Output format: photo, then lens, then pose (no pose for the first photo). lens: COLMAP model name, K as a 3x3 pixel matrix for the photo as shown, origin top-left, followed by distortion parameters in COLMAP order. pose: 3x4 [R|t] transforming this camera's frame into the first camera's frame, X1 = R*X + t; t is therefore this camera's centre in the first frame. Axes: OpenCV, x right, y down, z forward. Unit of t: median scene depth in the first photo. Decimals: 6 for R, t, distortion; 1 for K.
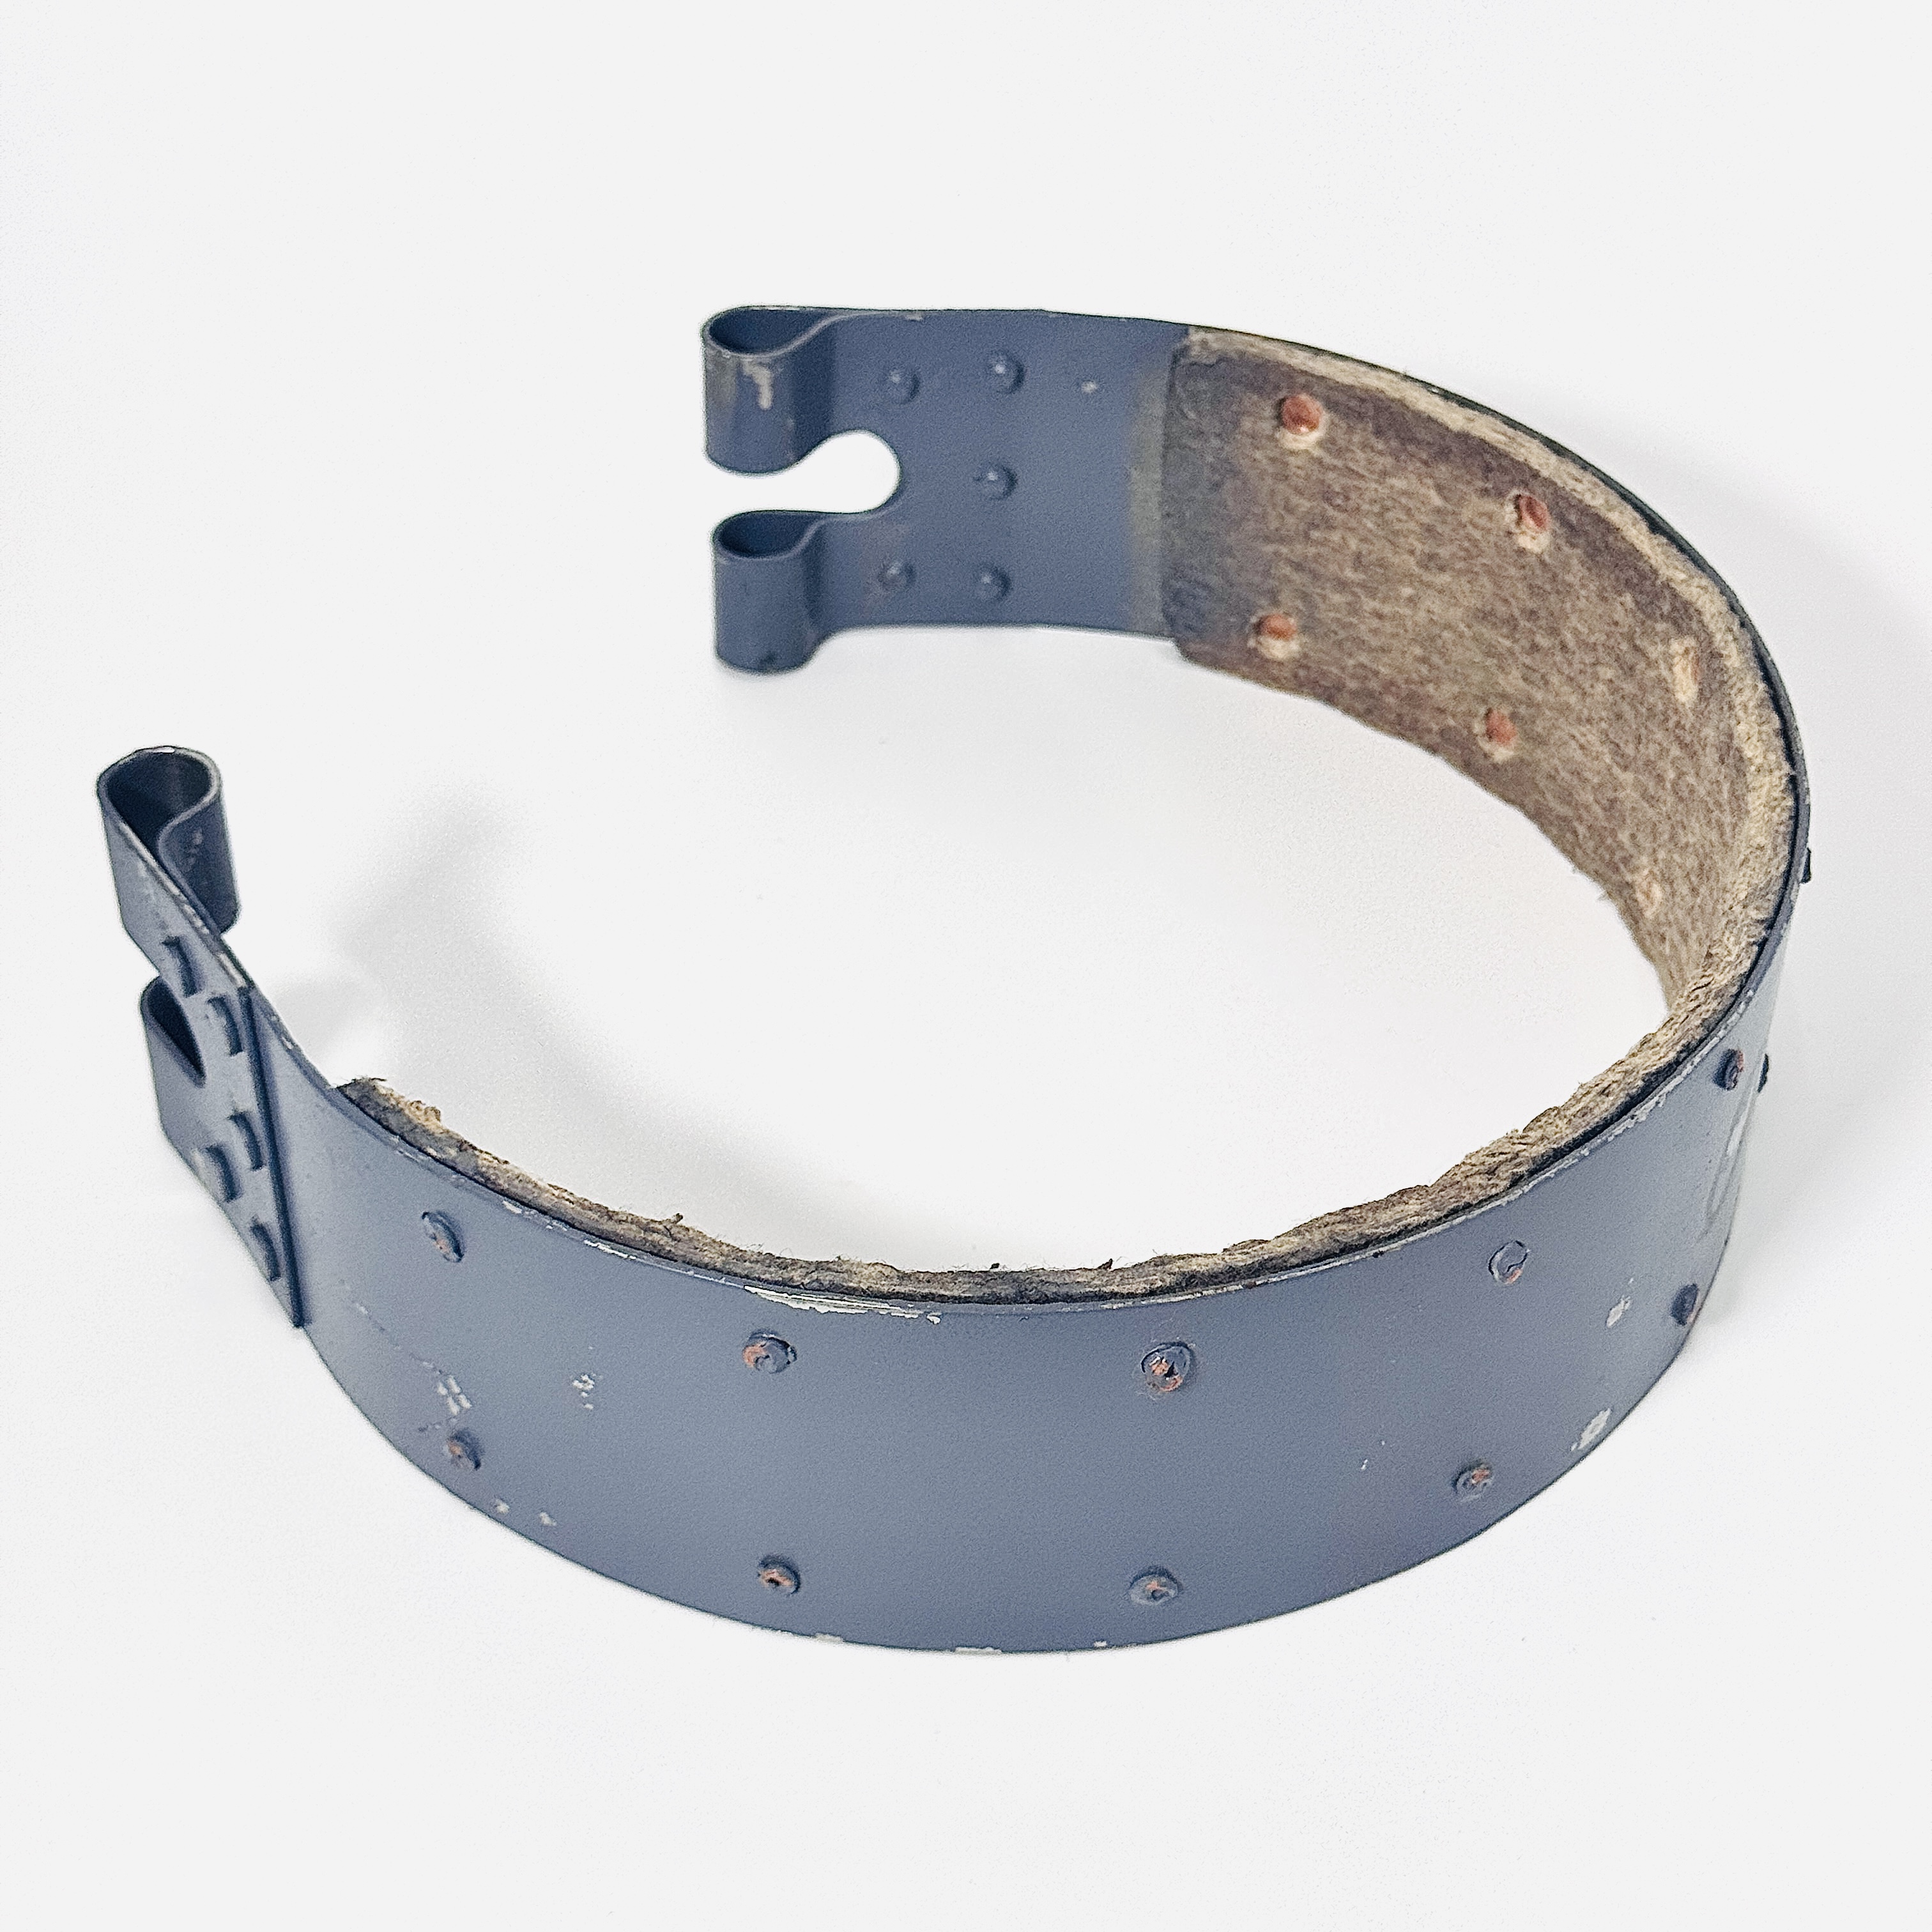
lens RADIAL K [[3659.9, 0, 965.4], [0, 3659.9, 970.4], [0, 0, 1]] dist [0.138236, 0.000000]
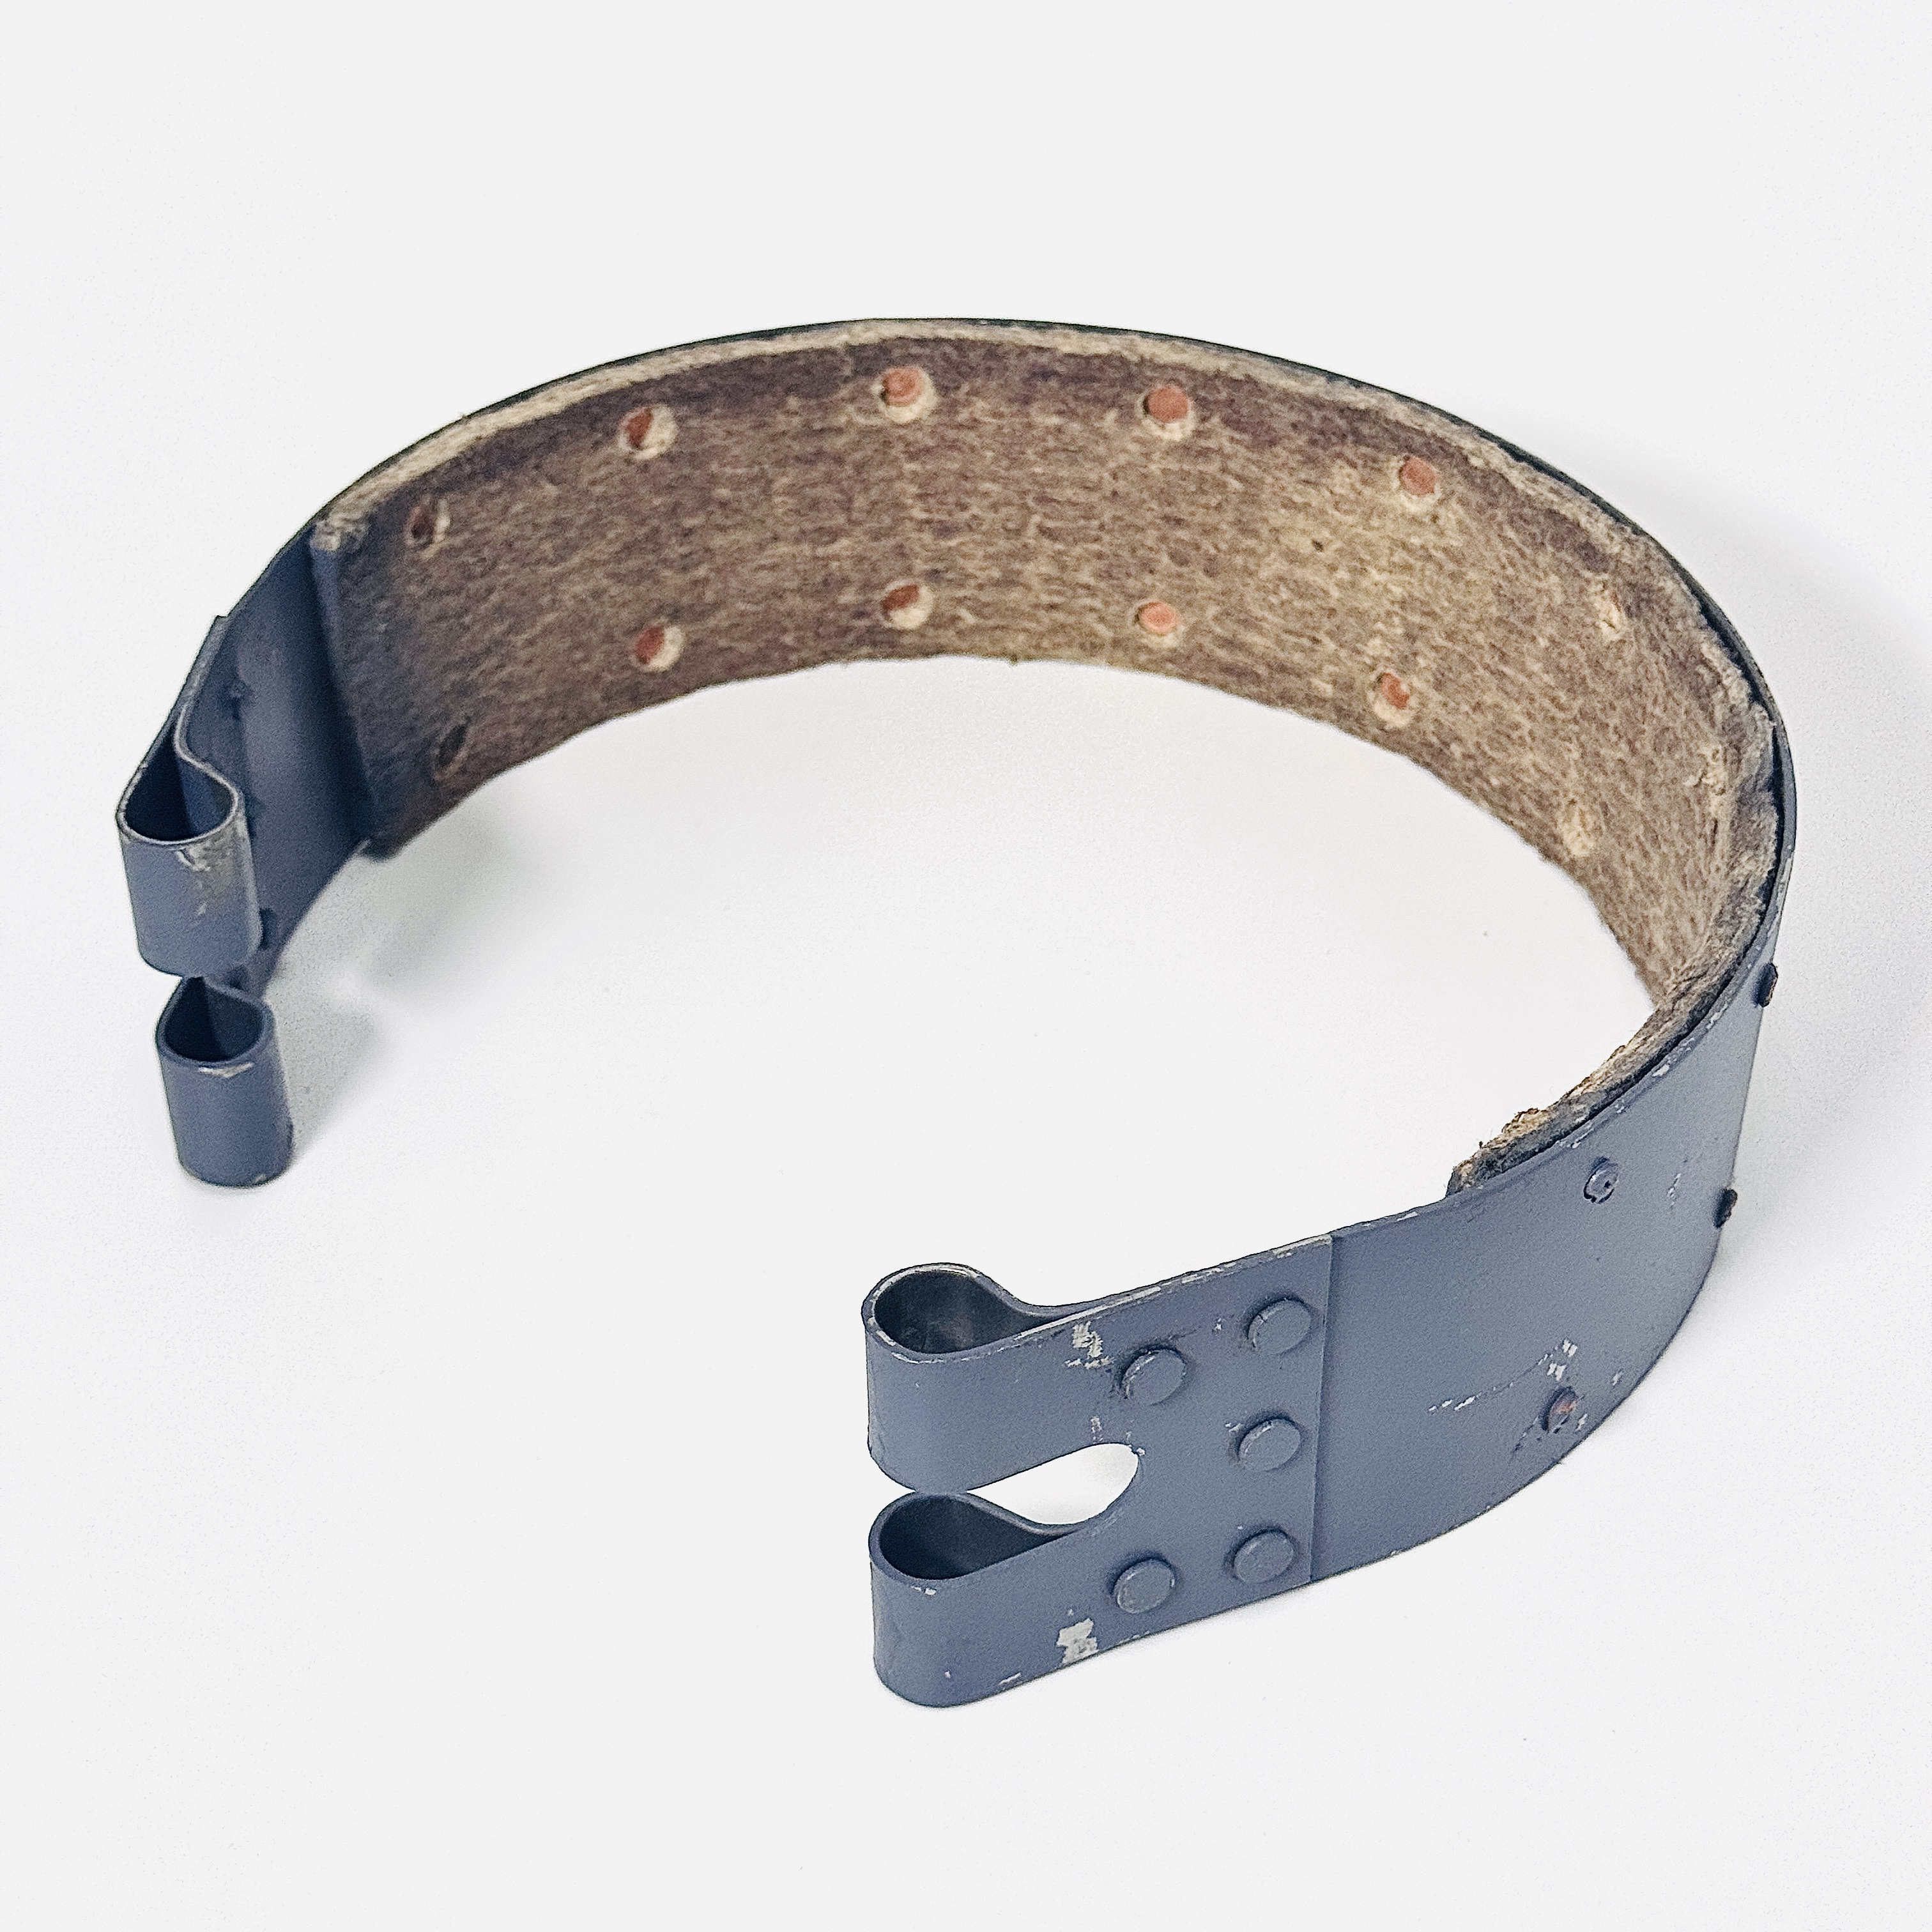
lens RADIAL K [[3659.9, 0, 969.2], [0, 3659.9, 961.1], [0, 0, 1]] dist [0.138236, 0.000000]
pose [[0.151108, -0.635622, 0.757067, -0.711457], [0.644790, 0.643884, 0.411897, -0.393629], [-0.749274, 0.425908, 0.507139, 0.467952]]
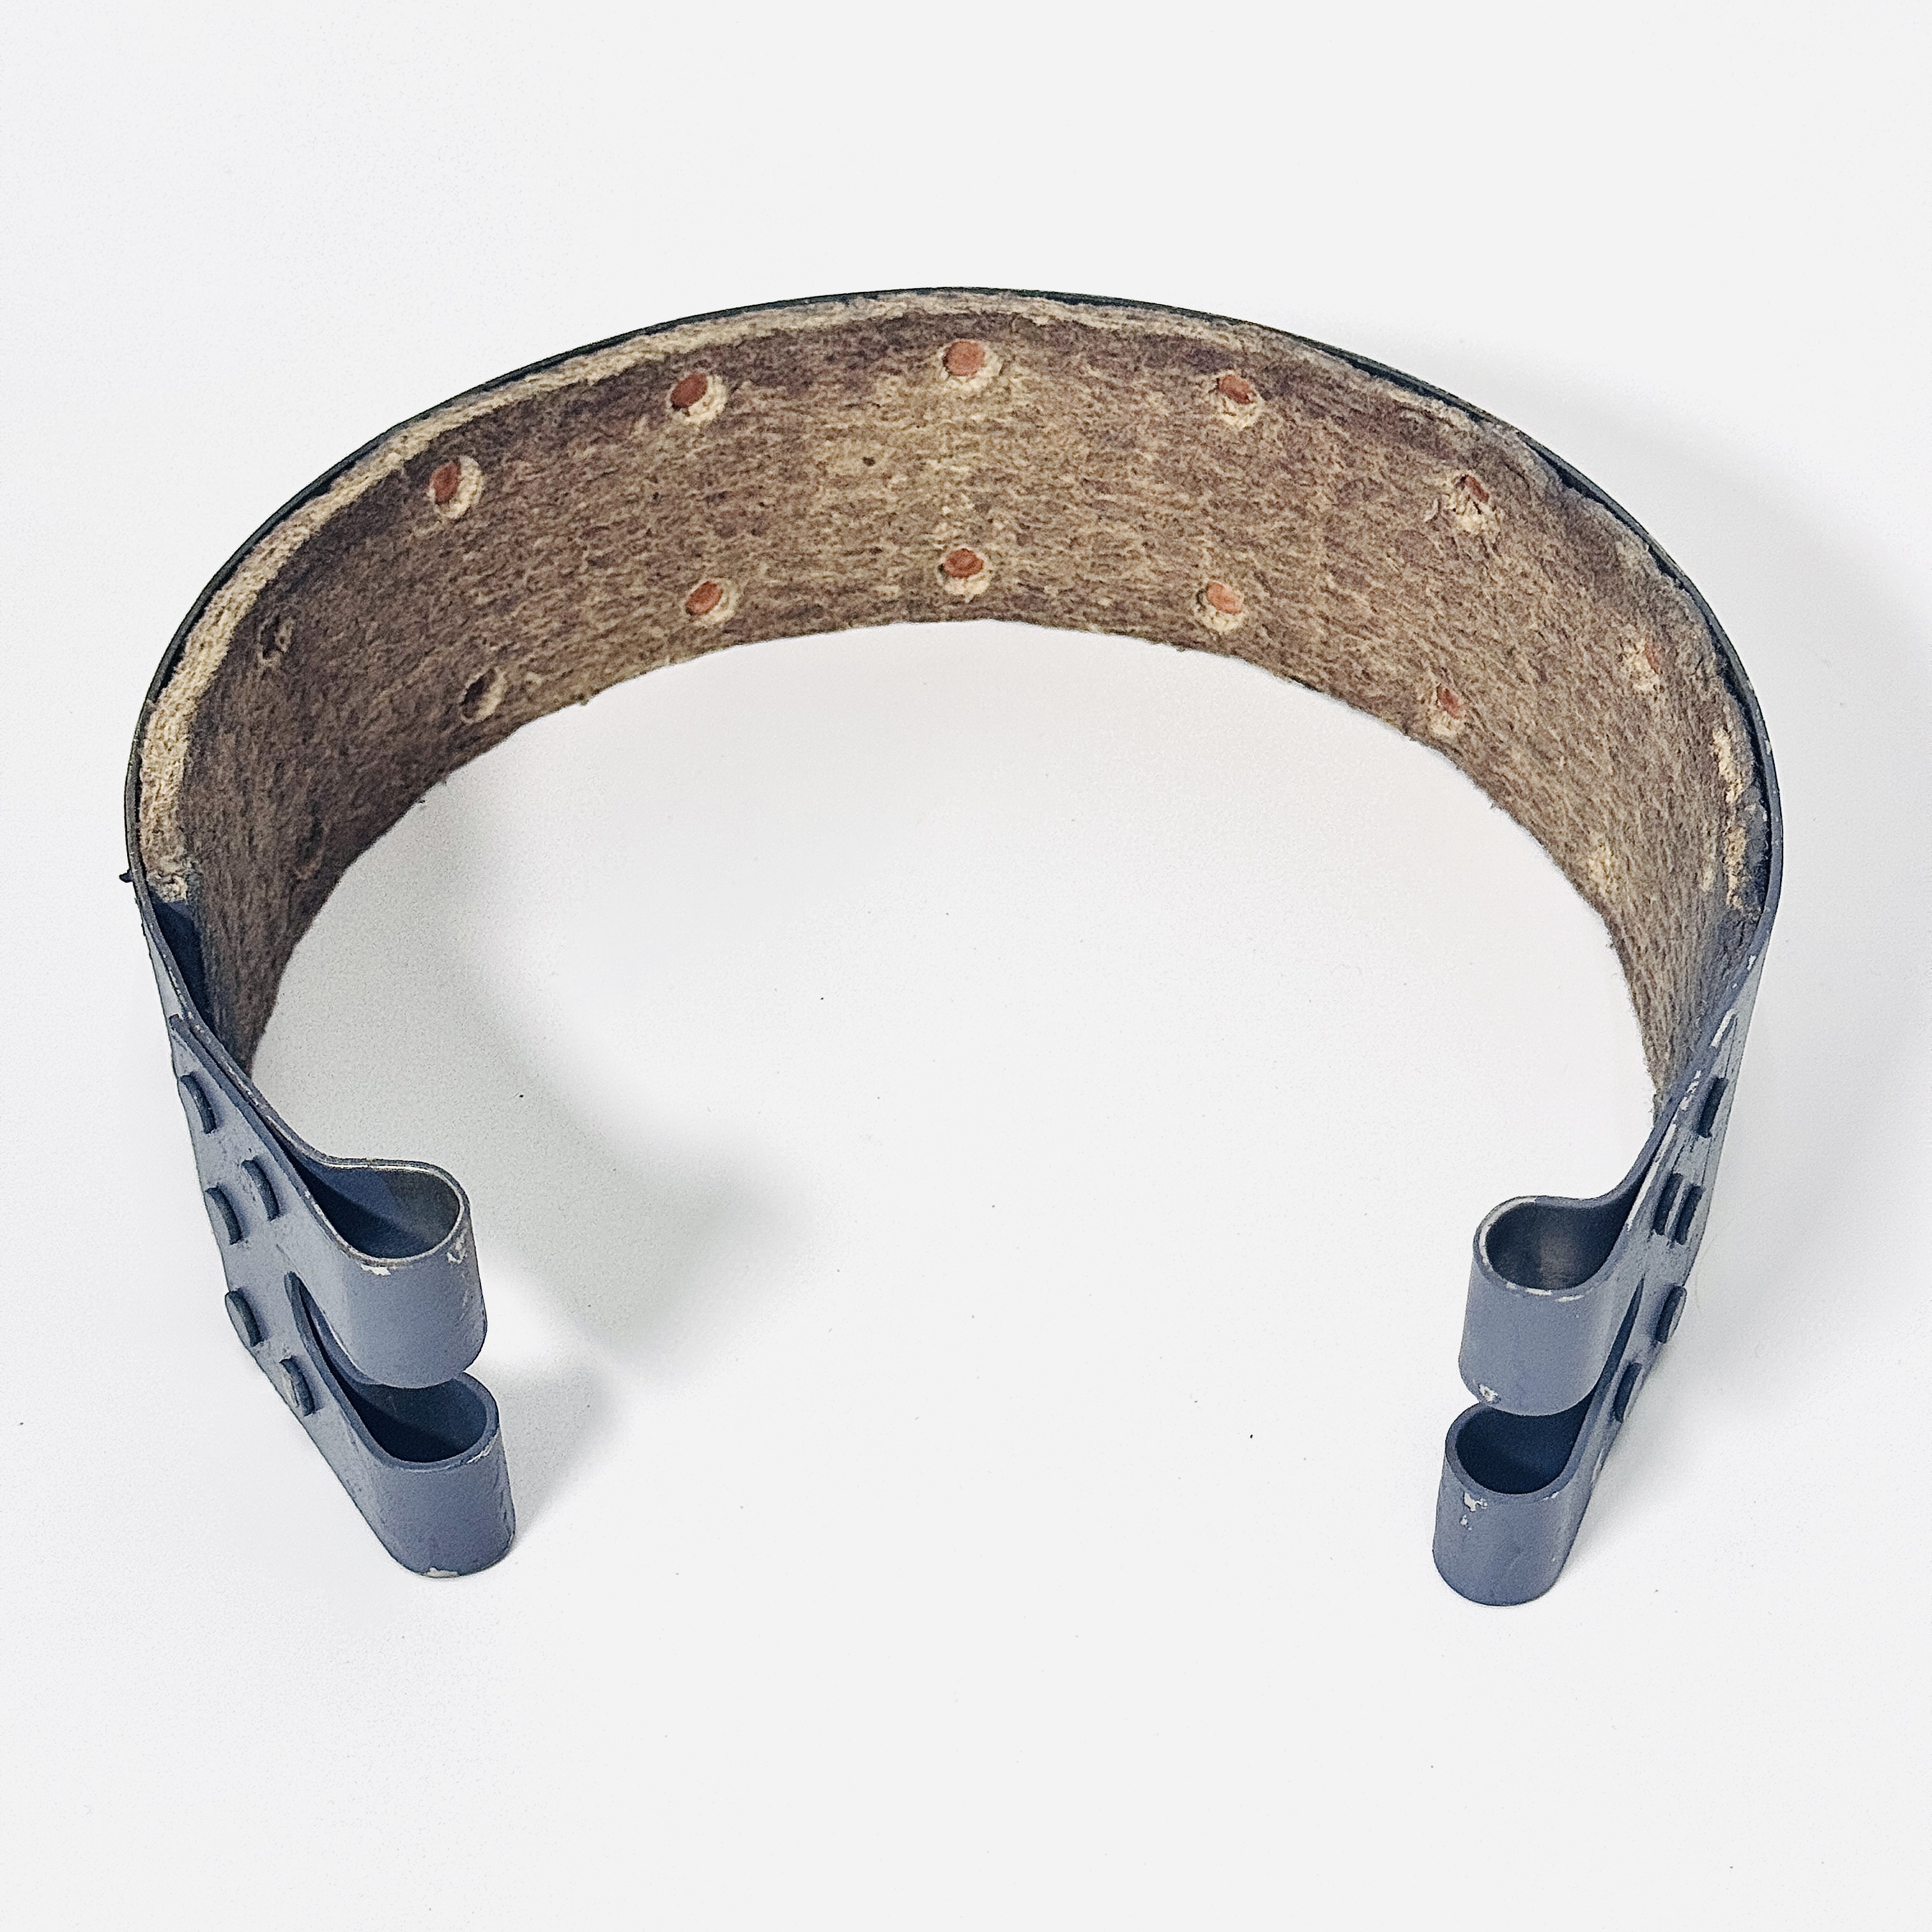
lens RADIAL K [[3659.9, 0, 969.4], [0, 3659.9, 973.1], [0, 0, 1]] dist [0.138236, 0.000000]
pose [[-0.530231, -0.599206, 0.599840, -0.558506], [0.552588, 0.292347, 0.780500, -0.733405], [-0.643041, 0.745309, 0.176103, 0.780463]]
